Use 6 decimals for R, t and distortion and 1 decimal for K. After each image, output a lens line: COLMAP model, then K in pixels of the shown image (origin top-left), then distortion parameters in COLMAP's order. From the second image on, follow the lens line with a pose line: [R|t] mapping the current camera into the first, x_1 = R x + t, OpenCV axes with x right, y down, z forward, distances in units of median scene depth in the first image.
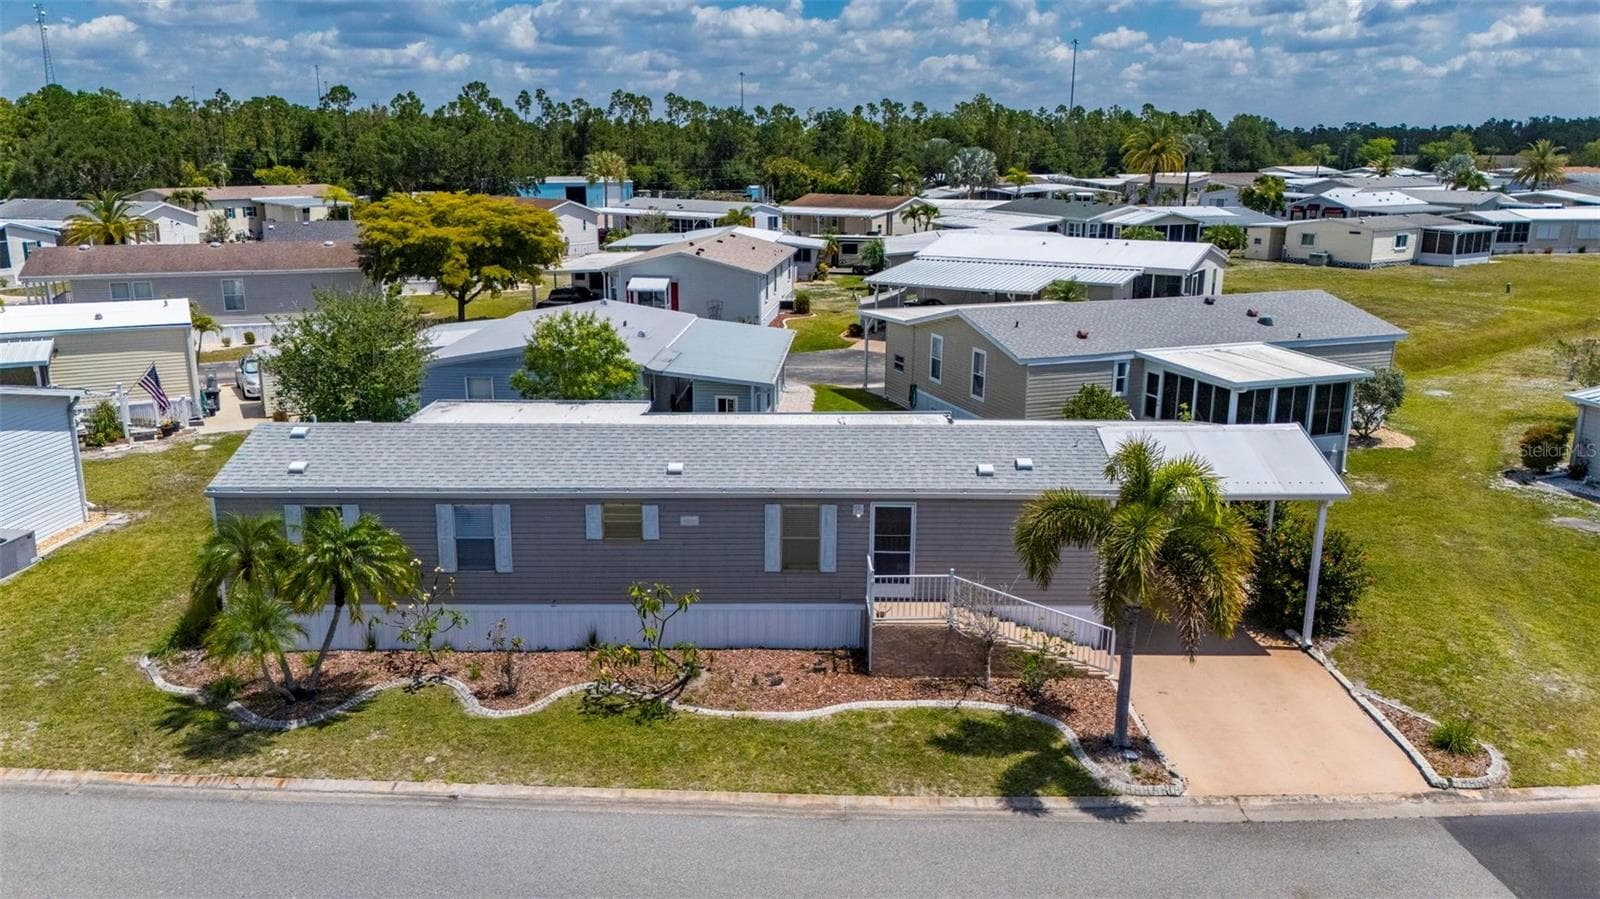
lens RADIAL K [[1172.1, 0, 796.8], [0, 1172.1, 445.4], [0, 0, 1]] dist [0.068452, -0.063385]
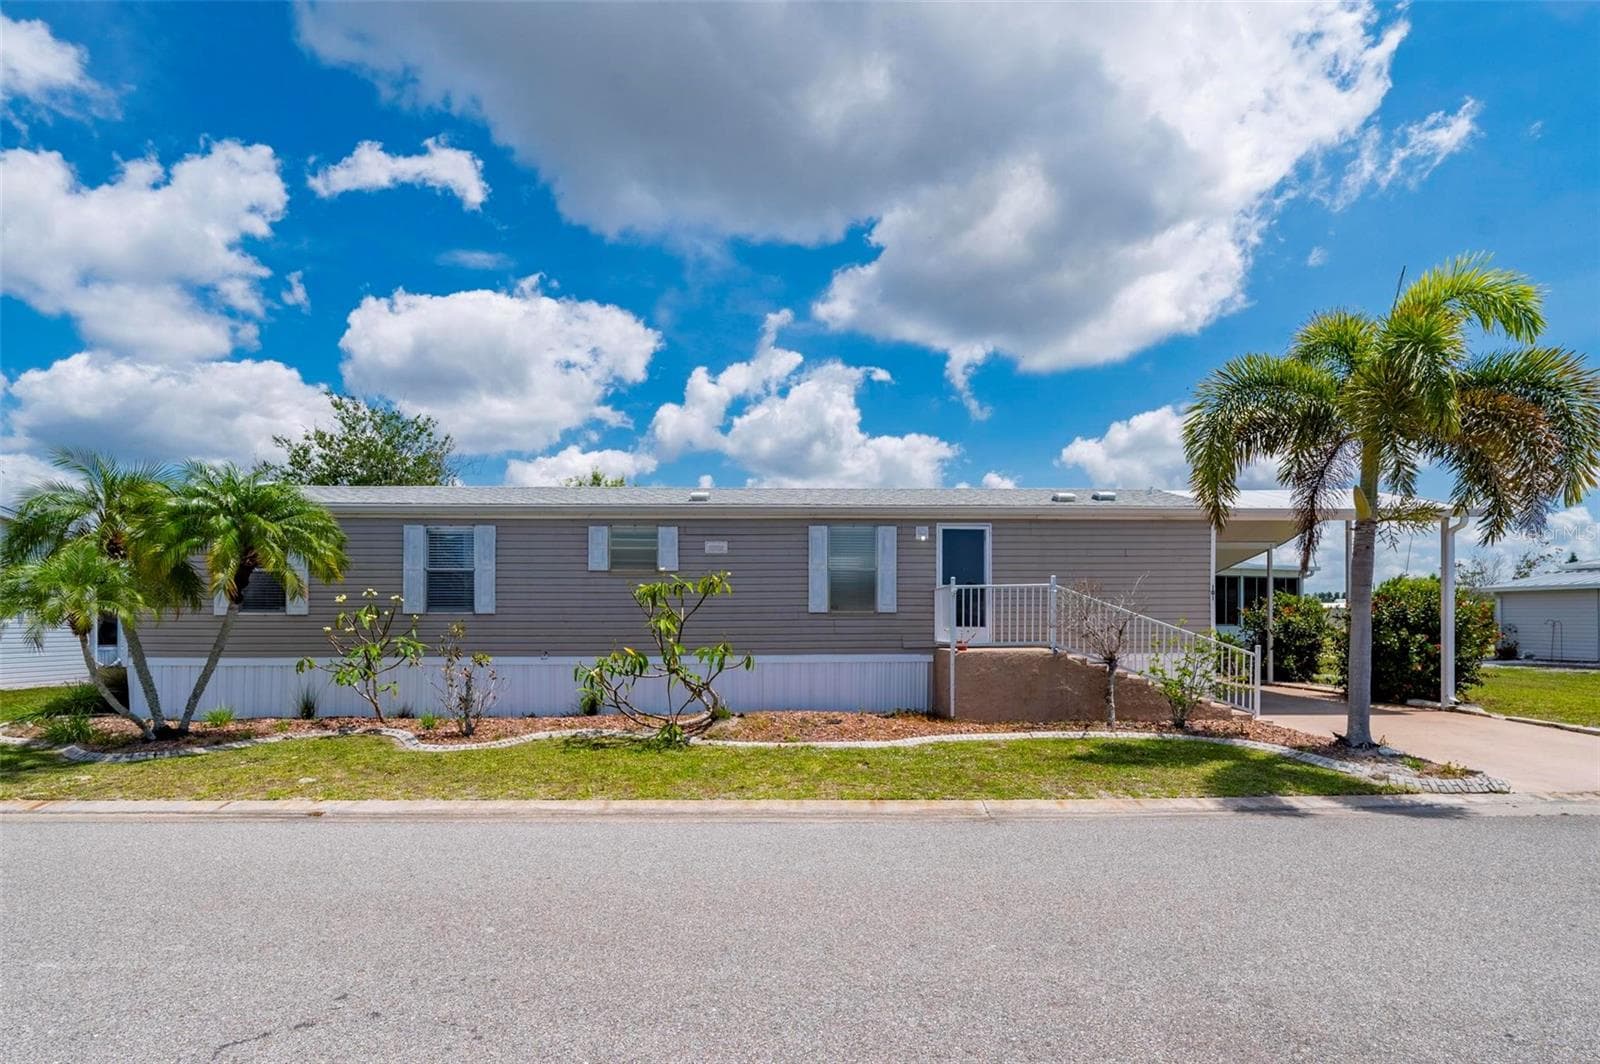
lens RADIAL K [[770.1, 0, 802.5], [0, 770.1, 632.0], [0, 0, 1]] dist [-0.005693, 0.000173]
pose [[0.999304, -0.008249, 0.036388, -0.051383], [0.016699, 0.971004, -0.238480, 0.249157], [-0.033366, 0.238922, 0.970465, 0.490559]]
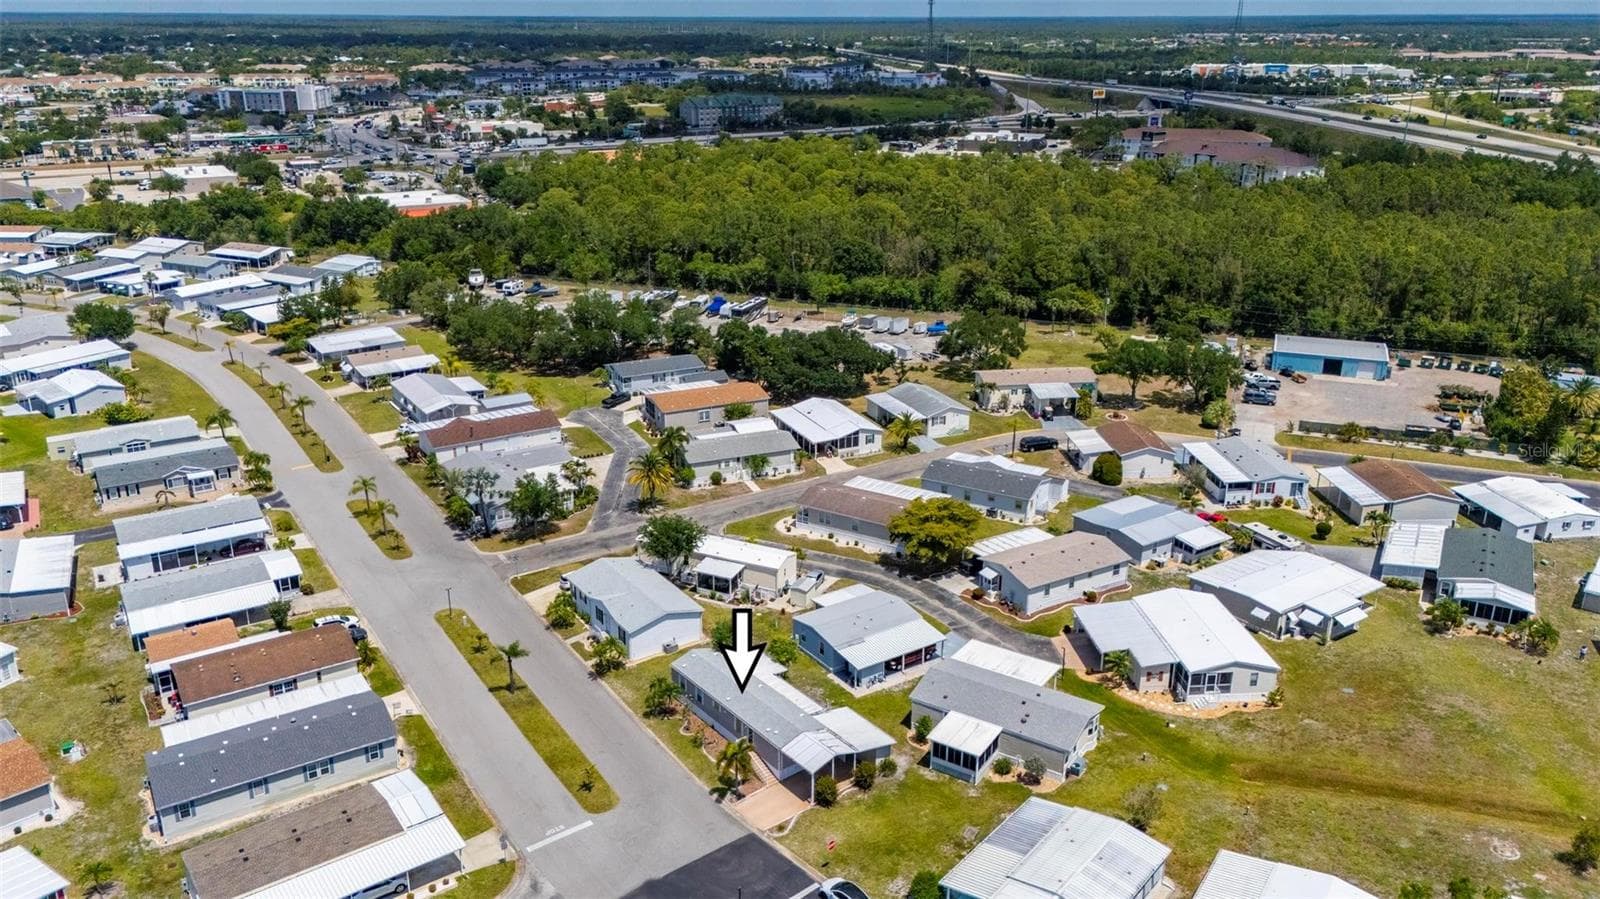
lens RADIAL K [[1172.1, 0, 797.6], [0, 1172.1, 462.7], [0, 0, 1]] dist [0.068452, -0.063385]
pose [[0.604804, 0.278218, -0.746195, 3.241122], [-0.200179, 0.960017, 0.195693, -1.828654], [0.770805, 0.031017, 0.636315, -1.739917]]
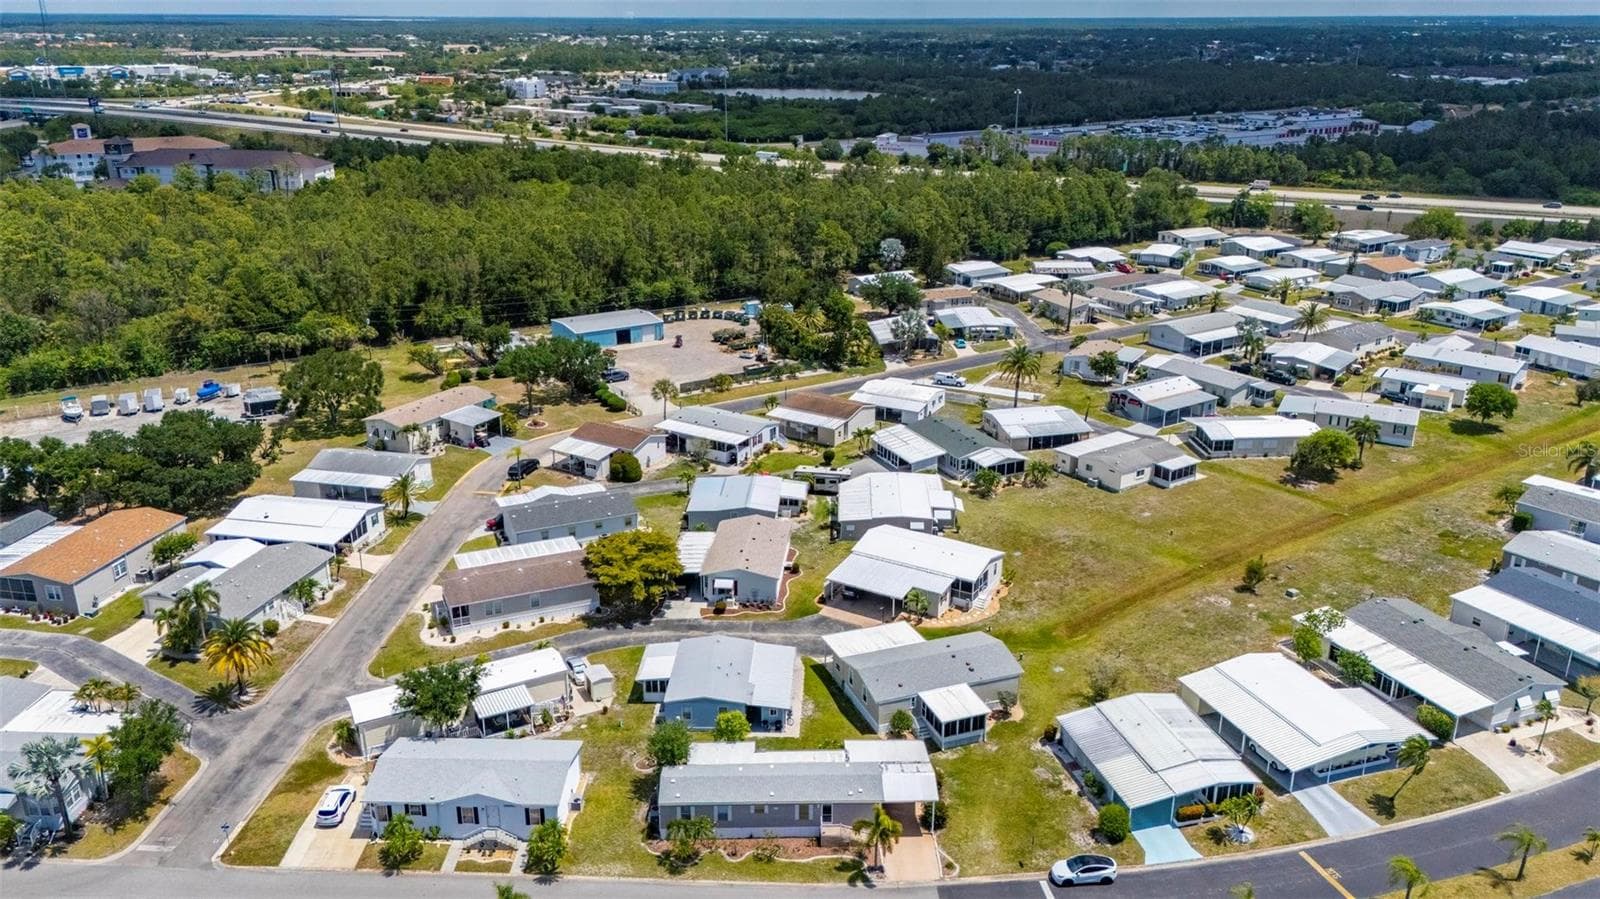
lens RADIAL K [[1172.1, 0, 798.3], [0, 1172.1, 478.4], [0, 0, 1]] dist [0.068452, -0.063385]
pose [[0.999769, -0.008398, 0.019808, -0.085927], [0.006076, 0.993402, 0.114523, -1.508290], [-0.020639, -0.114377, 0.993223, -2.852667]]
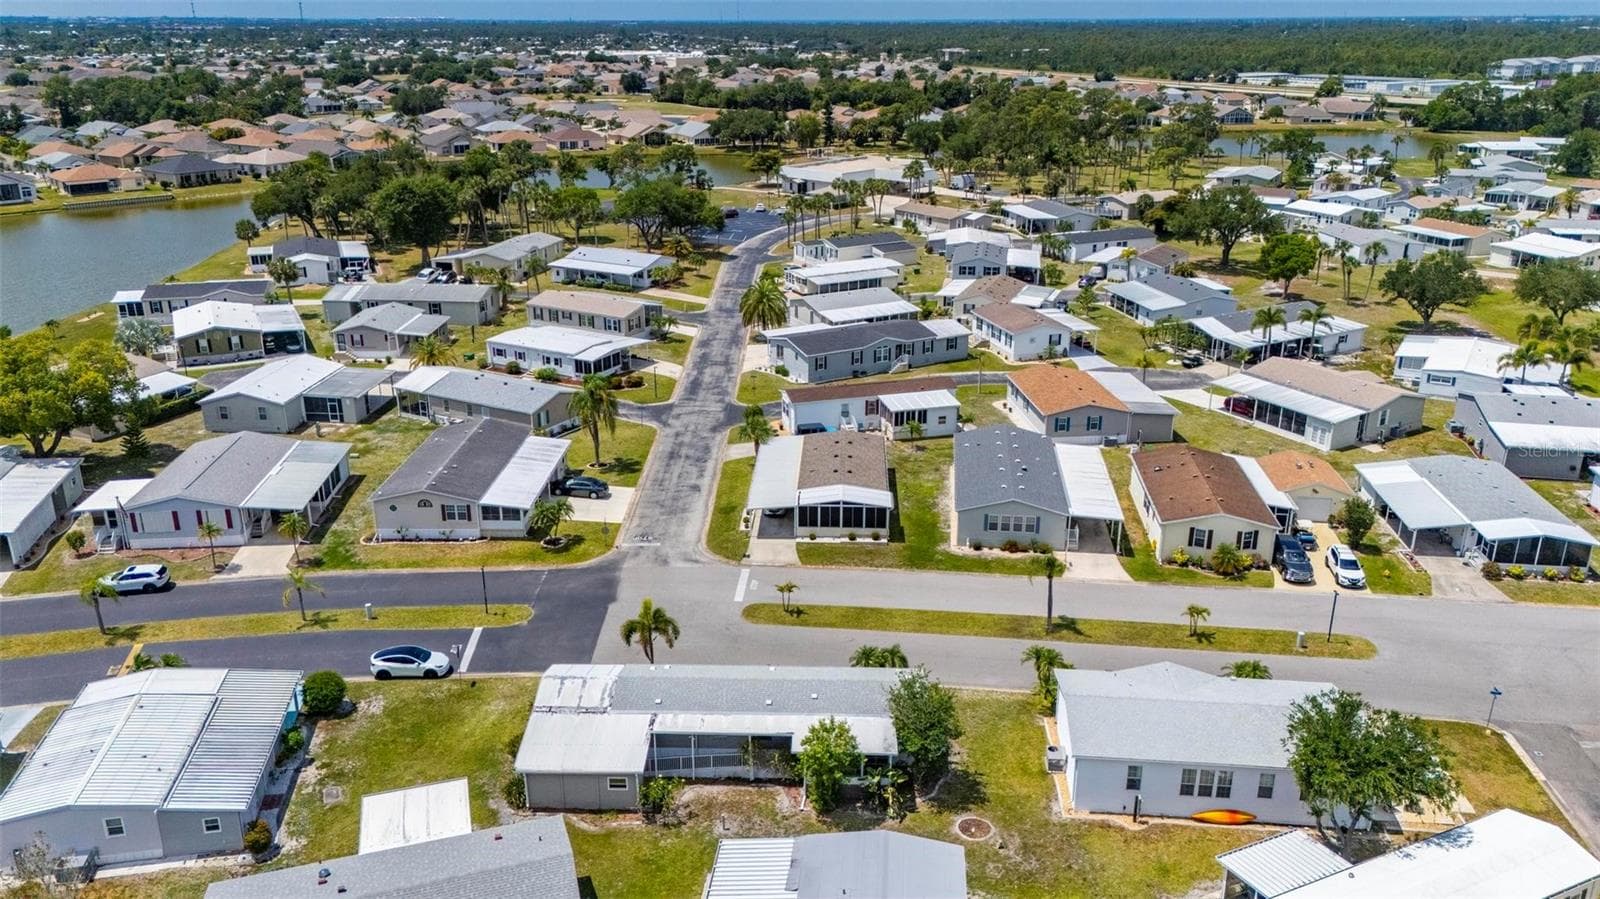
lens RADIAL K [[1172.1, 0, 801.4], [0, 1172.1, 462.9], [0, 0, 1]] dist [0.068452, -0.063385]
pose [[-0.999459, -0.014912, 0.029332, -0.259140], [0.004812, 0.815599, 0.578598, -2.130845], [-0.032551, 0.578426, -0.815085, 3.134466]]
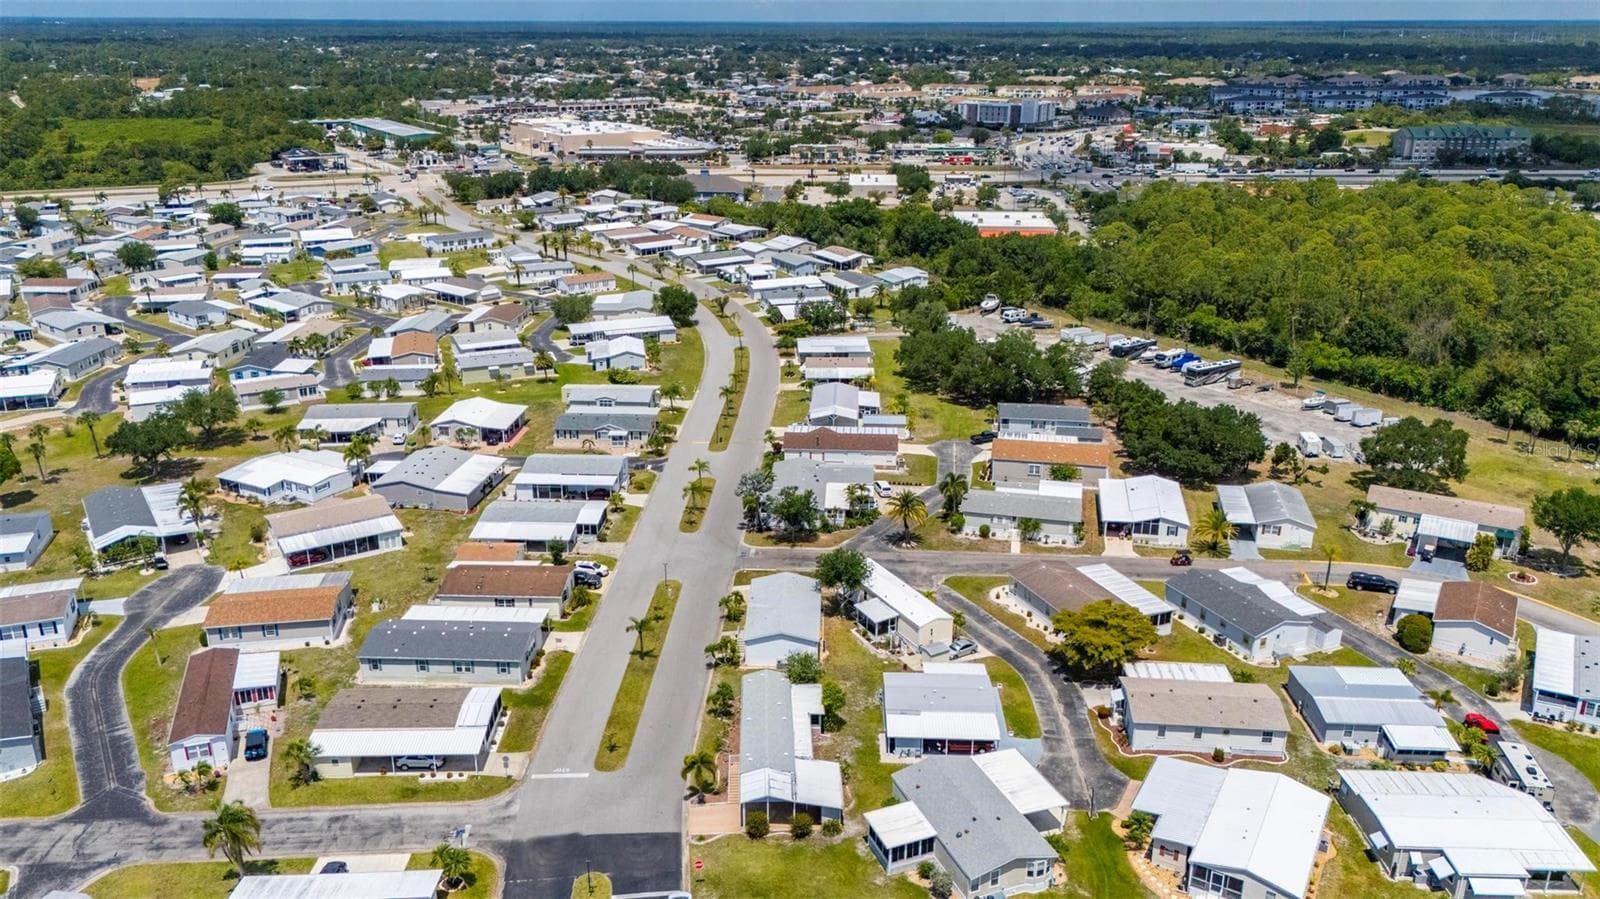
lens RADIAL K [[1172.1, 0, 805.7], [0, 1172.1, 458.4], [0, 0, 1]] dist [0.068452, -0.063385]
pose [[0.031255, 0.342044, -0.939164, 4.330543], [-0.255689, 0.911094, 0.323312, -2.738739], [0.966254, 0.230028, 0.115933, 0.395162]]
